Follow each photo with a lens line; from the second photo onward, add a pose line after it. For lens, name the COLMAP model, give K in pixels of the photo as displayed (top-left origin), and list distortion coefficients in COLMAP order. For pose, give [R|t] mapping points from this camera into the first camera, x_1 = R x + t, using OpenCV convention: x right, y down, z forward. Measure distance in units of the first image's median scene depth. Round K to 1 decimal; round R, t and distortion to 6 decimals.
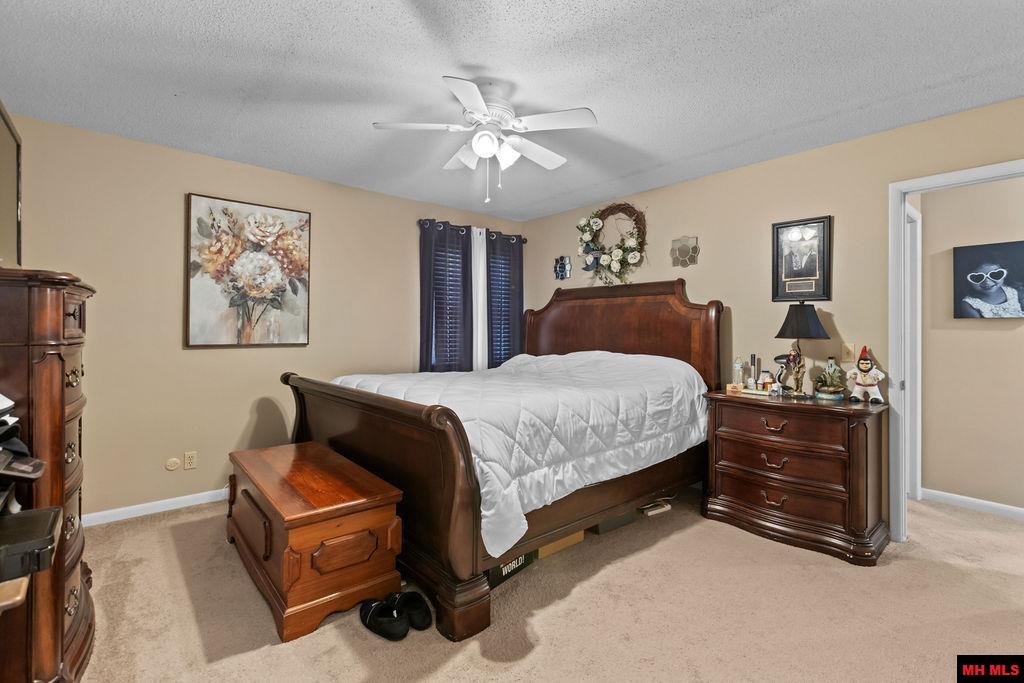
lens RADIAL K [[471.6, 0, 513.0], [0, 471.6, 334.1], [0, 0, 1]] dist [0.004452, 0.000044]
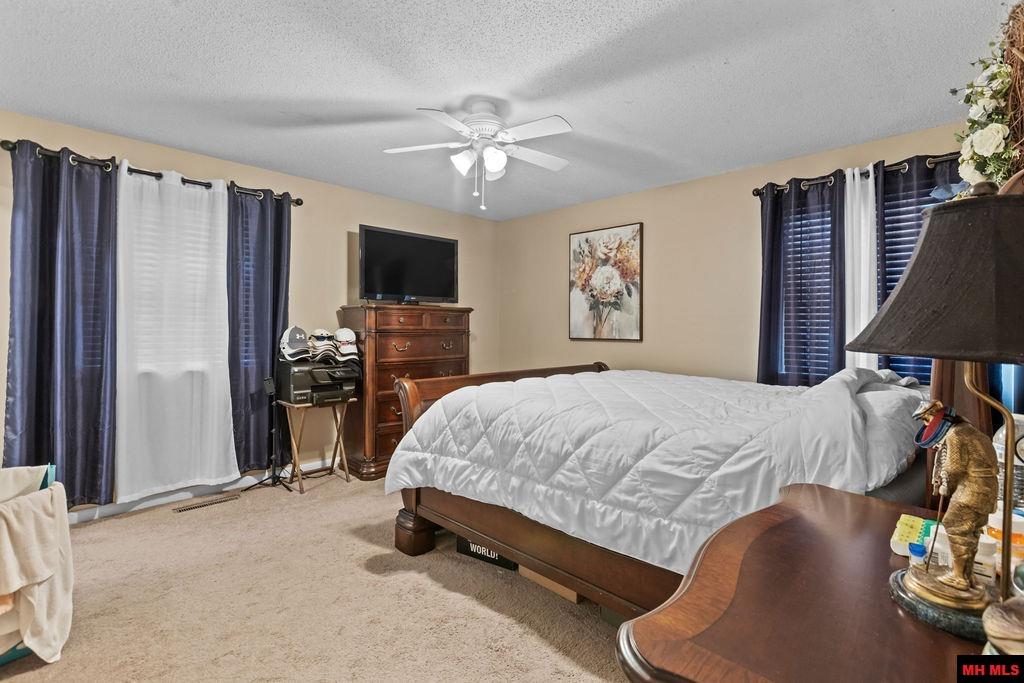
lens RADIAL K [[471.6, 0, 513.0], [0, 471.6, 333.6], [0, 0, 1]] dist [0.004452, 0.000044]
pose [[0.082587, 0.008805, -0.996545, 0.727957], [-0.014443, 0.999867, 0.007638, 0.001091], [0.996479, 0.013762, 0.082703, 0.682324]]
